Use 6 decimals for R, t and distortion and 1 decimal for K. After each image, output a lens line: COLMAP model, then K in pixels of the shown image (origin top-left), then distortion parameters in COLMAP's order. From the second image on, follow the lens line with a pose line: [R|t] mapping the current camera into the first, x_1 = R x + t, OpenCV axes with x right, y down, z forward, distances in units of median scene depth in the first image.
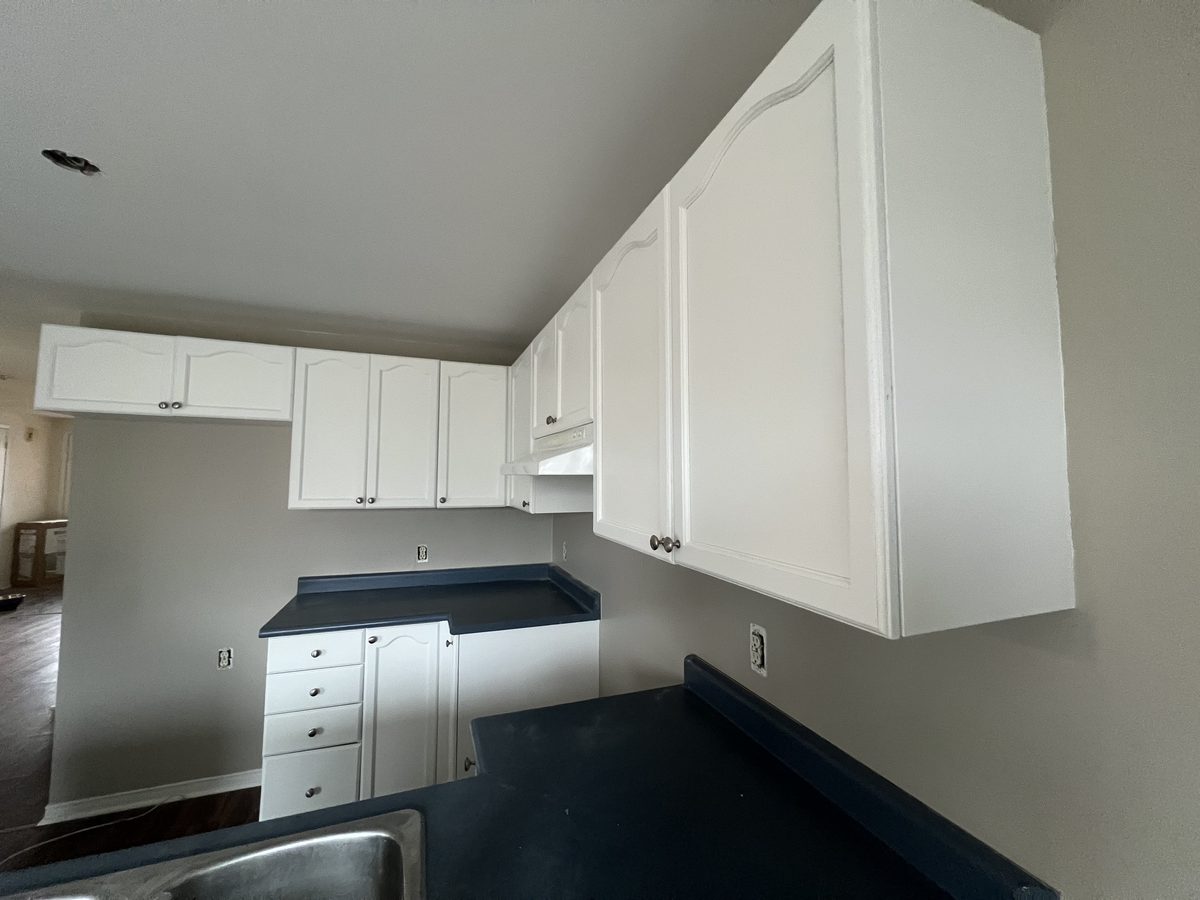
lens RADIAL K [[477.5, 0, 600.1], [0, 477.5, 450.5], [0, 0, 1]] dist [-0.000620, 0.000232]
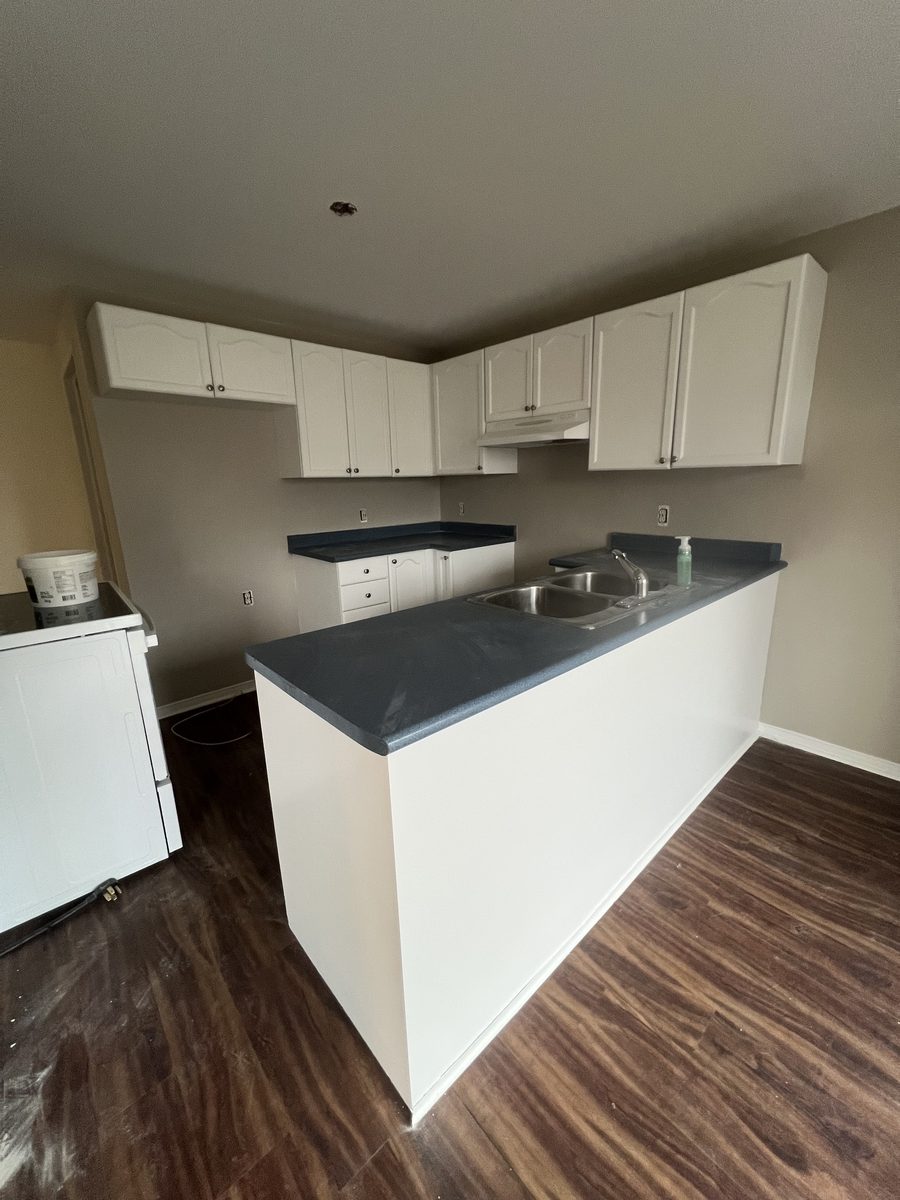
lens RADIAL K [[477.5, 0, 449.4], [0, 477.5, 597.0], [0, 0, 1]] dist [-0.000620, 0.000232]
pose [[0.925474, -0.117156, 0.360240, -0.818417], [0.008996, 0.957503, 0.288284, 0.065238], [-0.378705, -0.263559, 0.887197, -0.411028]]
